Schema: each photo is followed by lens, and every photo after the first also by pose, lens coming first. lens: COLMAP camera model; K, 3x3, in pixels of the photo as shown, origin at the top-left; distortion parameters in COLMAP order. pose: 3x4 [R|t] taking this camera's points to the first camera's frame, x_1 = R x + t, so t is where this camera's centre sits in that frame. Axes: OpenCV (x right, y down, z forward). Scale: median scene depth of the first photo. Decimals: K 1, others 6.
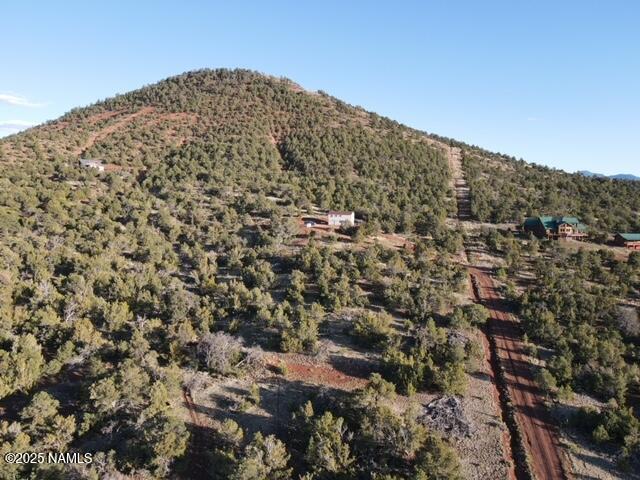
lens RADIAL K [[466.7, 0, 317.9], [0, 466.7, 239.7], [0, 0, 1]] dist [0.011188, 0.005522]
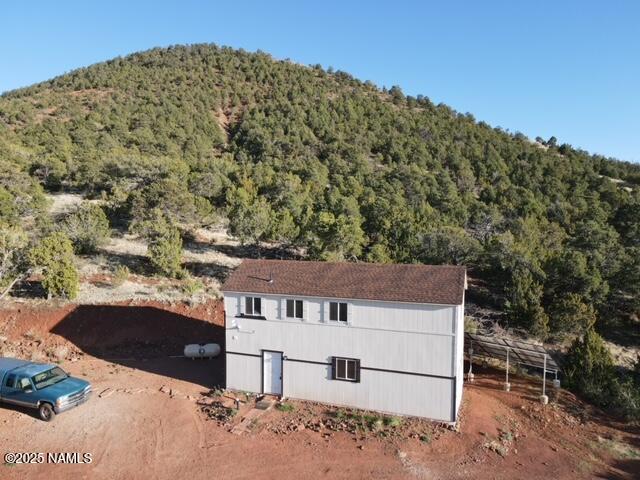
lens RADIAL K [[466.7, 0, 317.9], [0, 466.7, 239.7], [0, 0, 1]] dist [0.011188, 0.005522]
pose [[0.999930, -0.007380, -0.009239, 0.025352], [0.006749, 0.997761, -0.066543, -0.033430], [0.009709, 0.066476, 0.997741, 0.504412]]
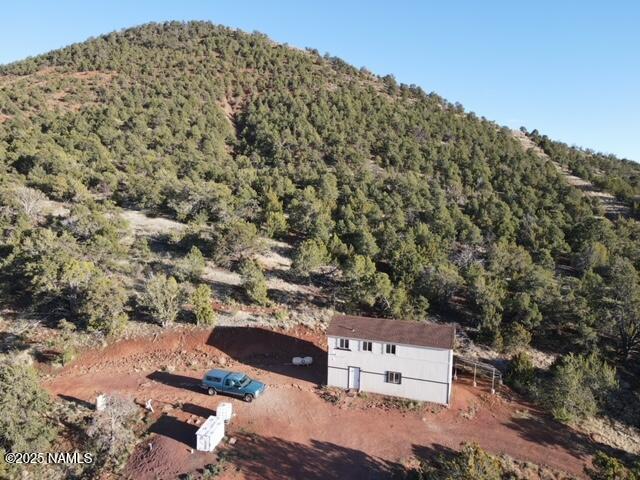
lens RADIAL K [[466.7, 0, 317.9], [0, 466.7, 239.7], [0, 0, 1]] dist [0.011188, 0.005522]
pose [[0.999779, 0.004593, 0.020491, 0.008114], [-0.004619, 0.999989, 0.001239, -0.053878], [-0.020485, -0.001333, 0.999789, 0.452032]]
